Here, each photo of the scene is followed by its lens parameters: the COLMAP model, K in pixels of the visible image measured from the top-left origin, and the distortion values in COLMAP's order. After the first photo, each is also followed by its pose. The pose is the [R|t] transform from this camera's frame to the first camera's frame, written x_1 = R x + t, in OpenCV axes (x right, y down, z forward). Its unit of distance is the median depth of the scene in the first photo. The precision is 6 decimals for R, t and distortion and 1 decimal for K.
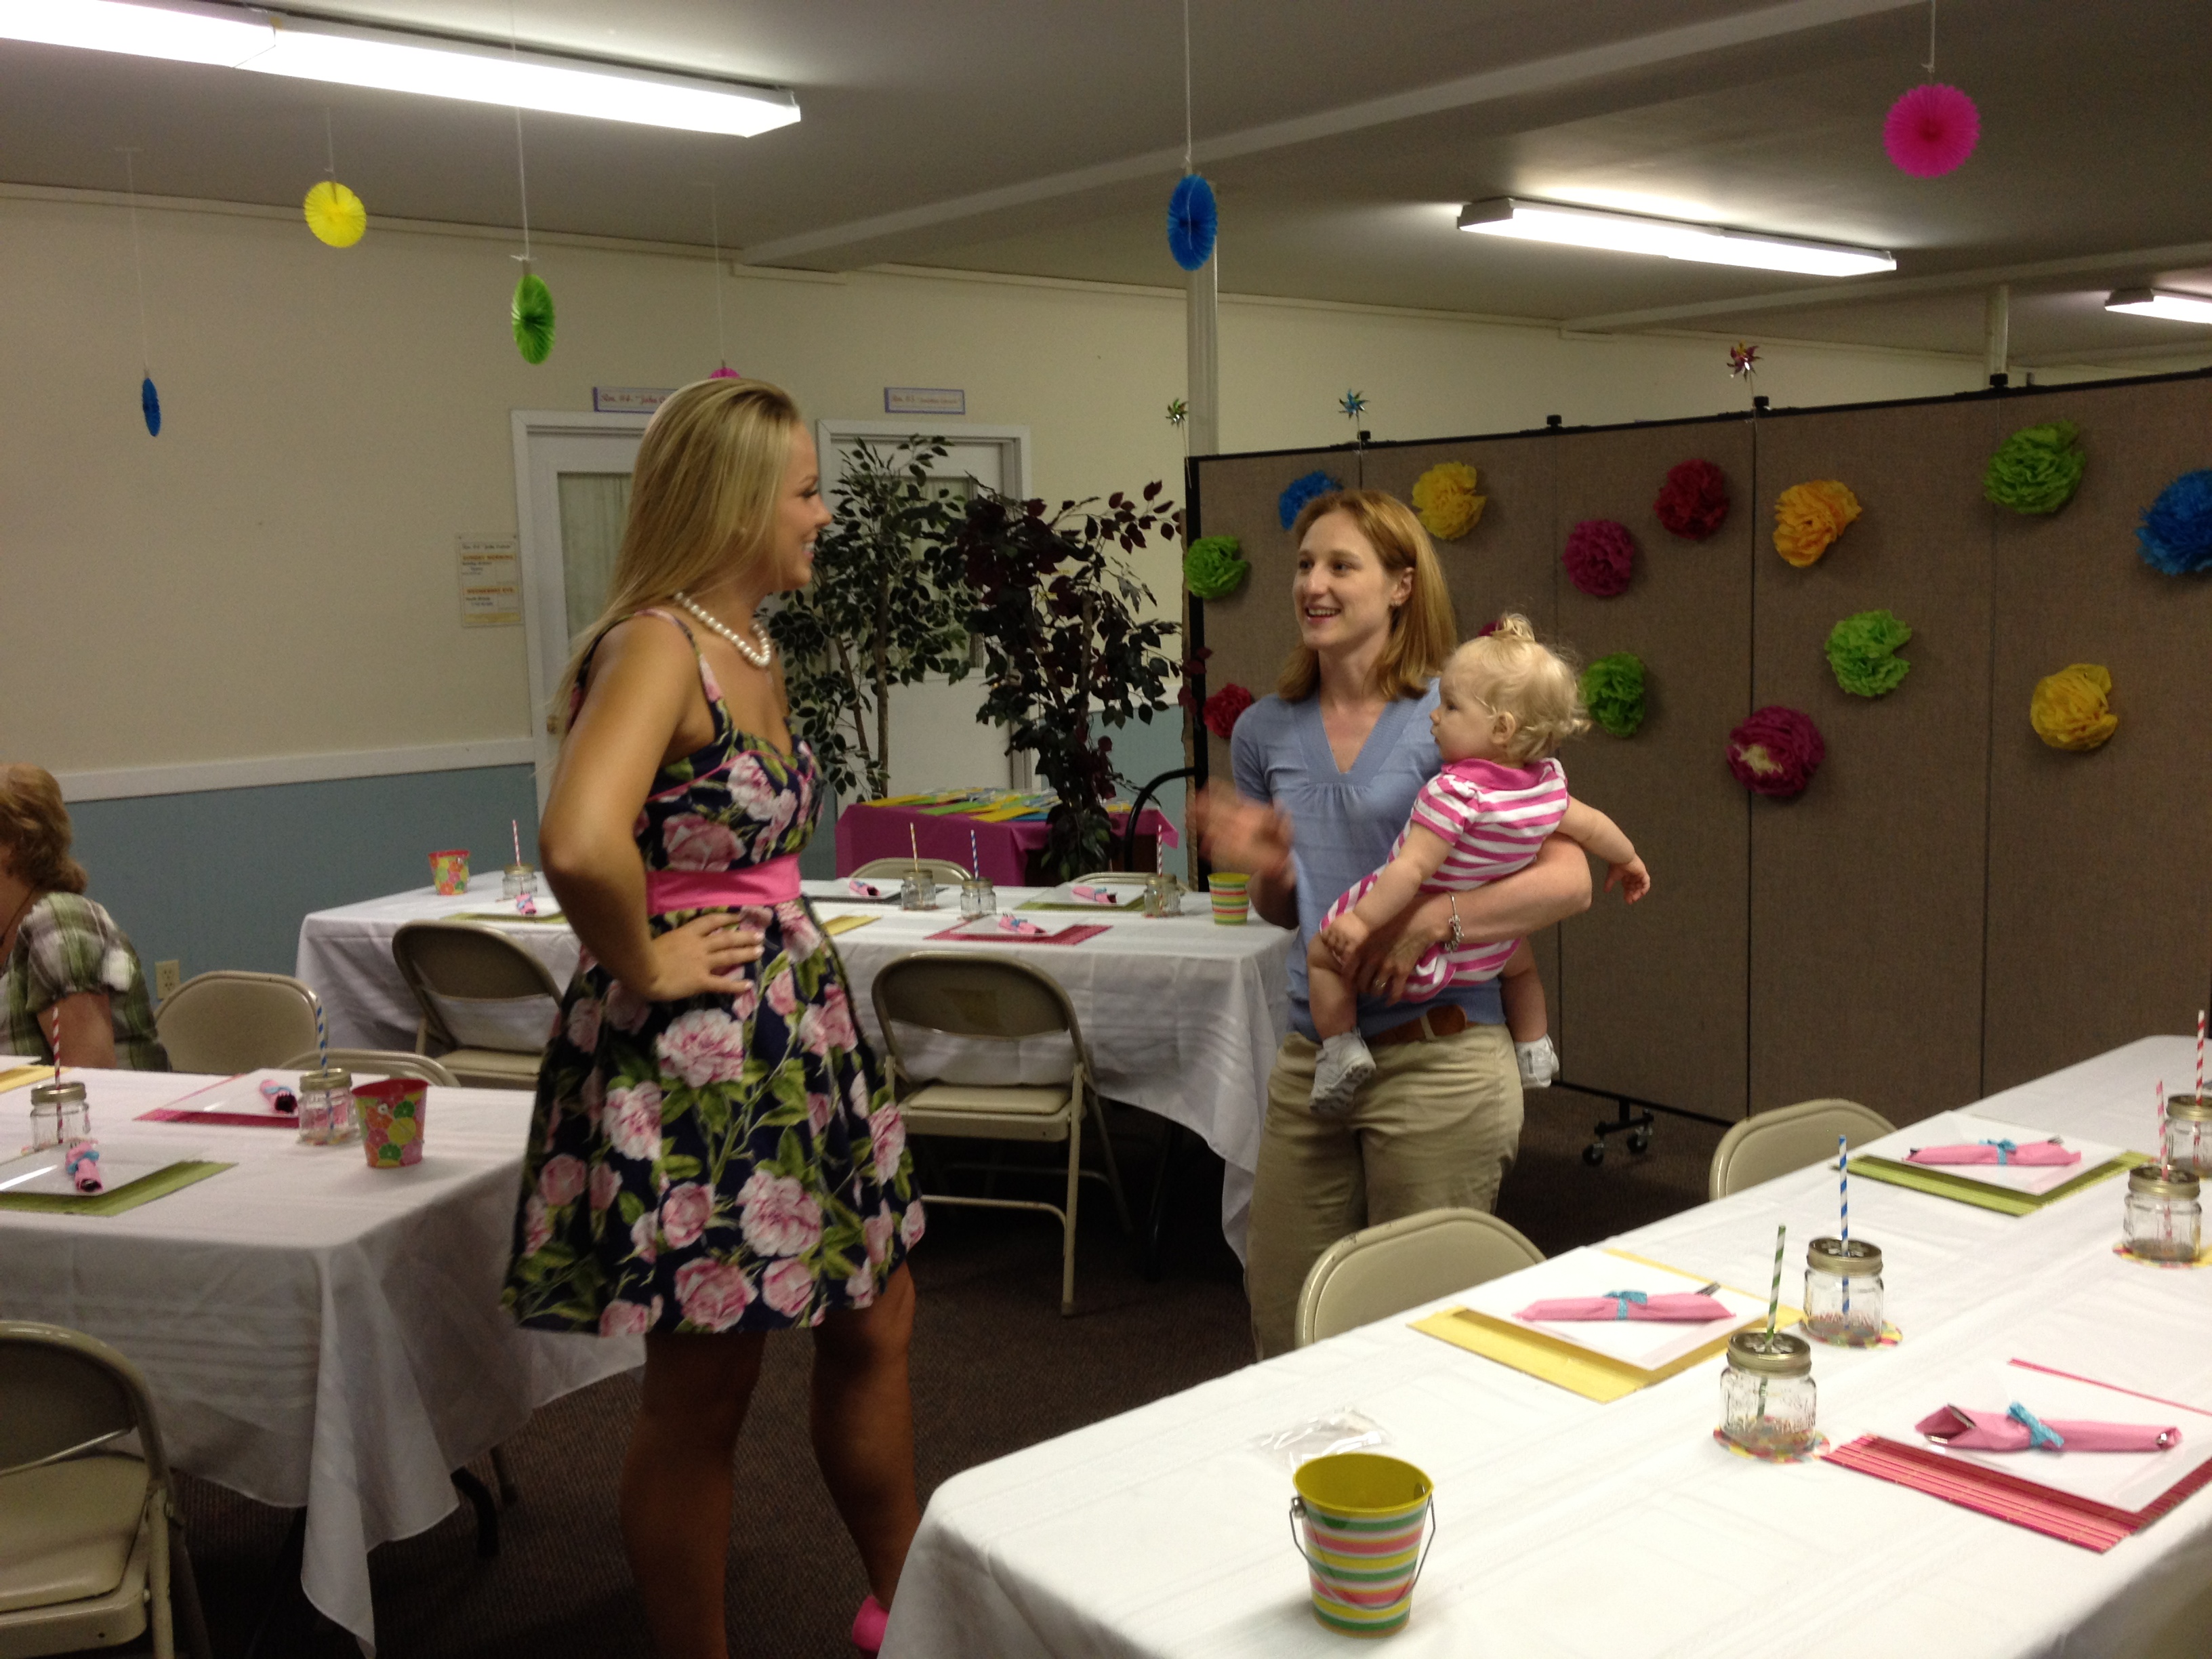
lens RADIAL K [[2077.2, 0, 1106.0], [0, 2077.2, 829.5], [0, 0, 1]] dist [0.048251, -0.004507]
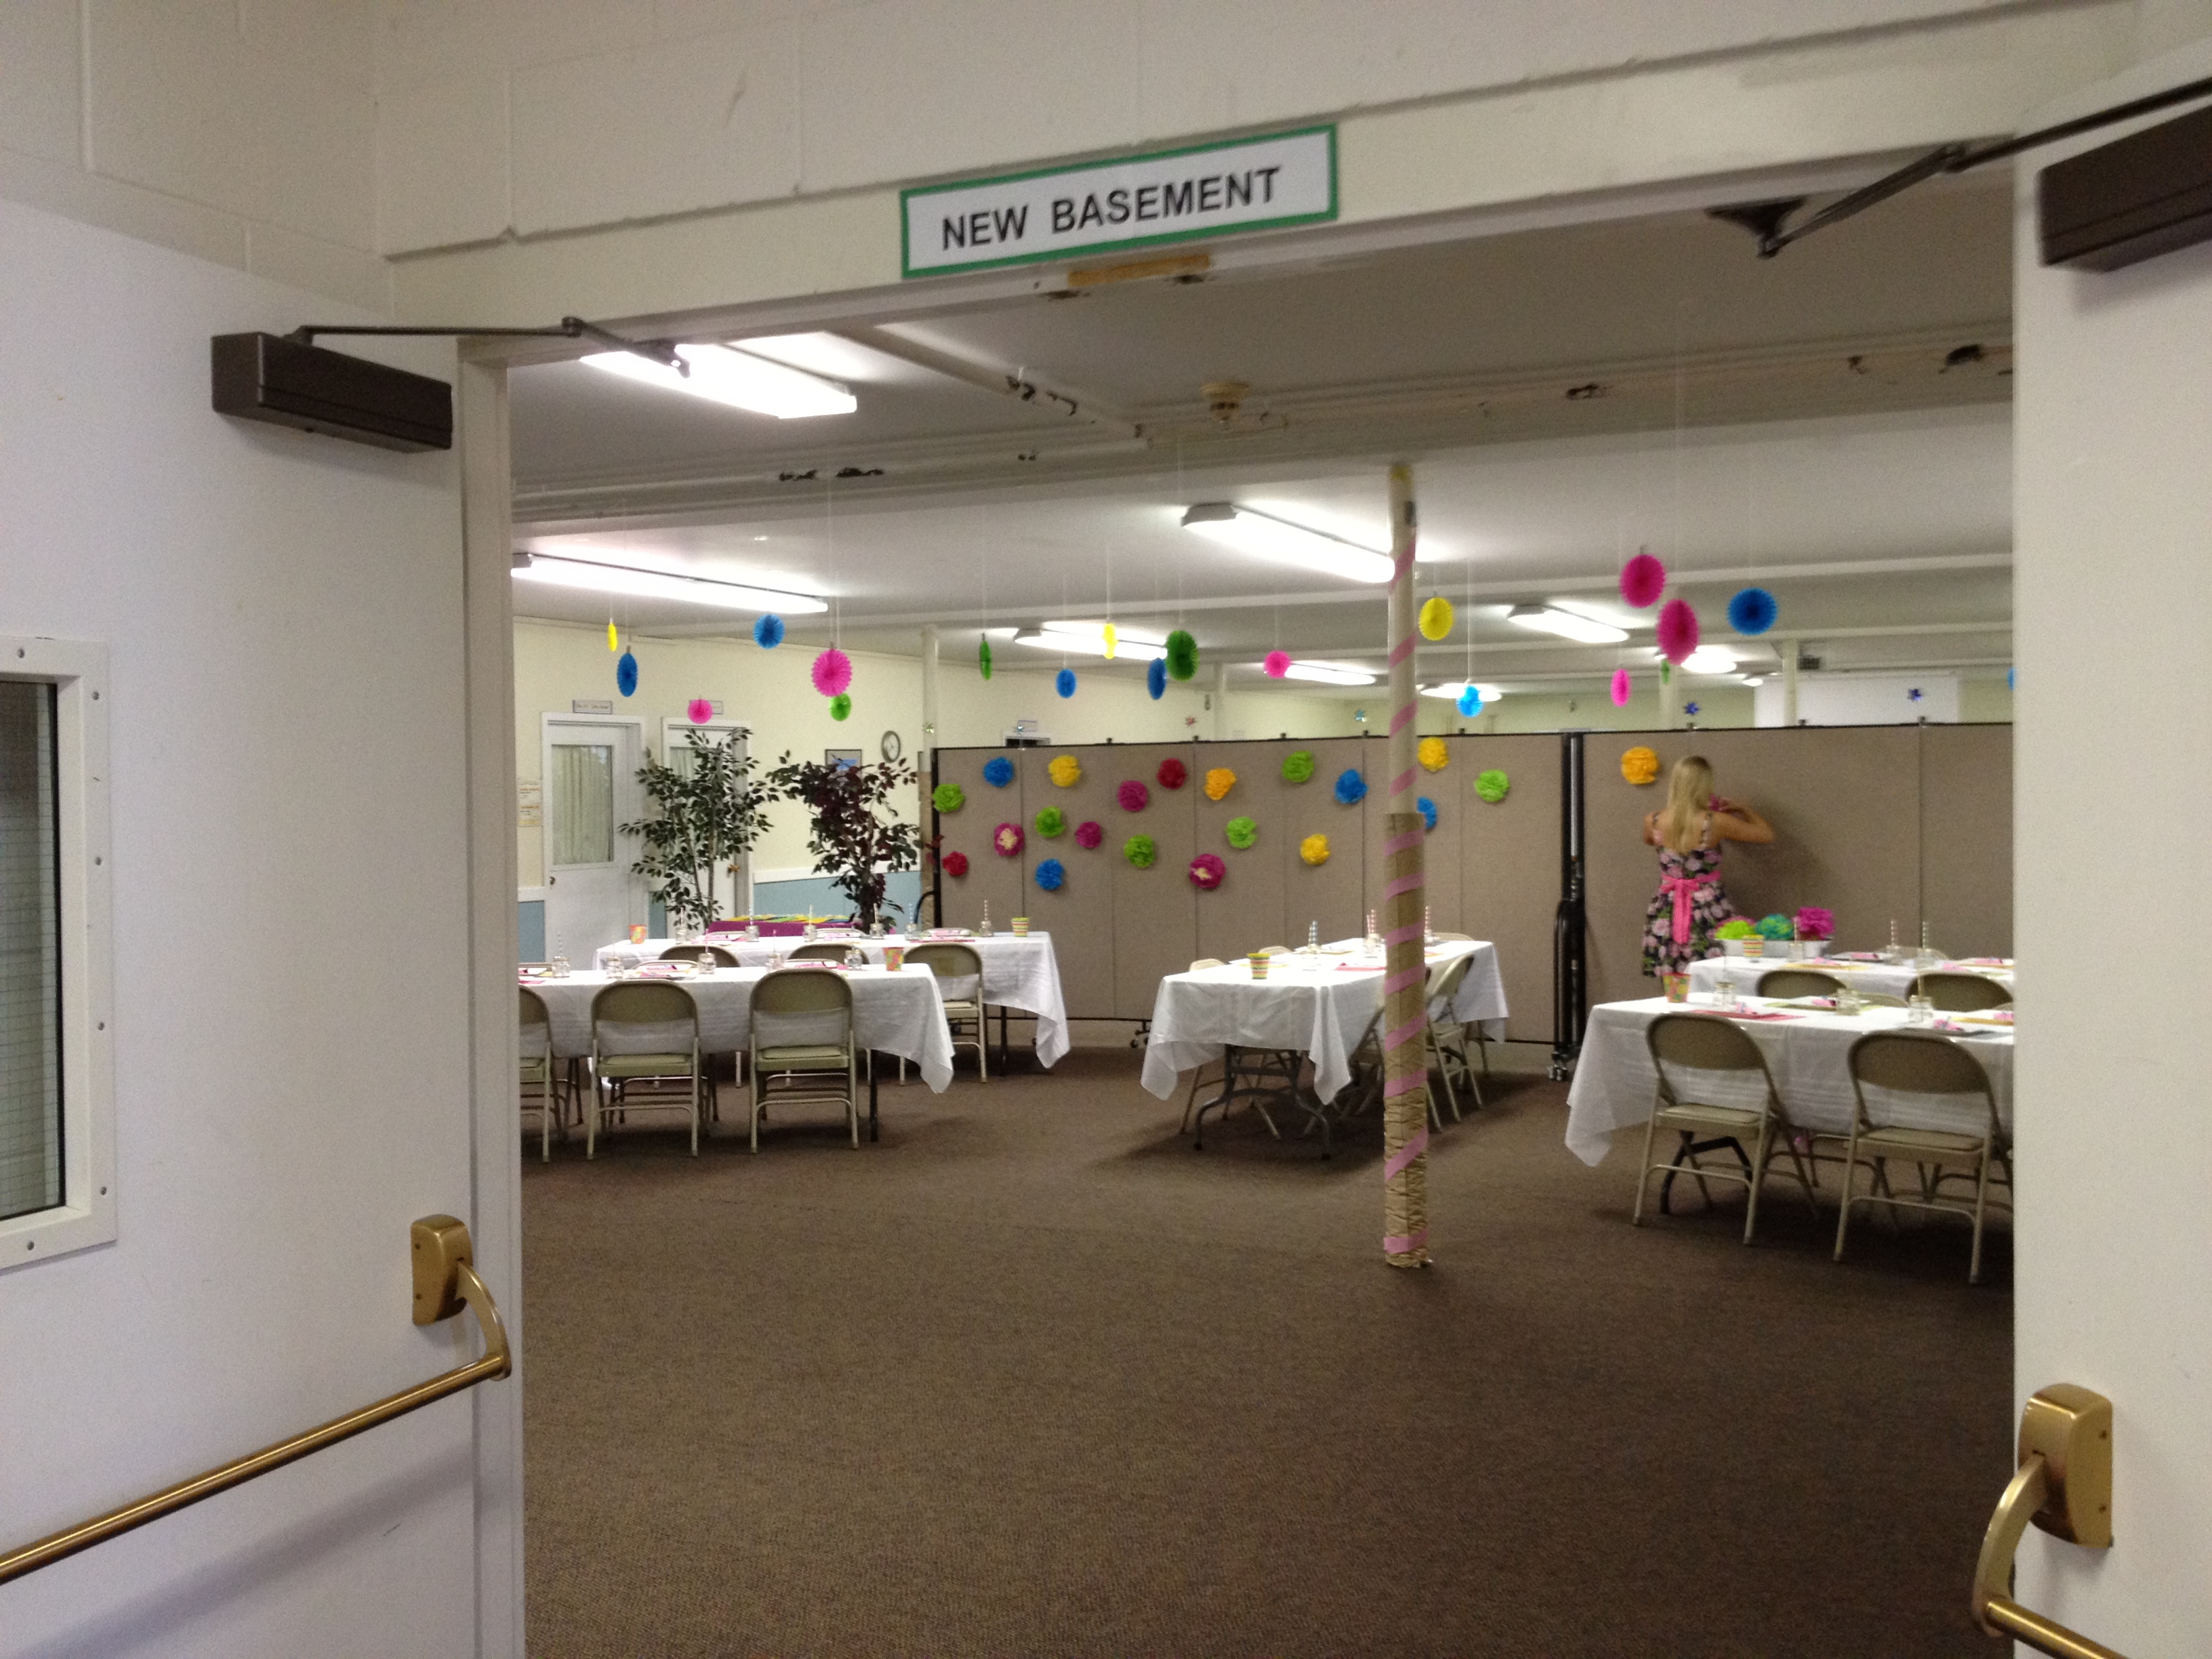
lens RADIAL K [[2077.2, 0, 1106.0], [0, 2077.2, 829.5], [0, 0, 1]] dist [0.048251, -0.004507]
pose [[0.919900, 0.005994, 0.392107, -0.752769], [0.039857, 0.993276, -0.108690, 0.174765], [-0.390122, 0.115613, 0.913476, -1.224699]]
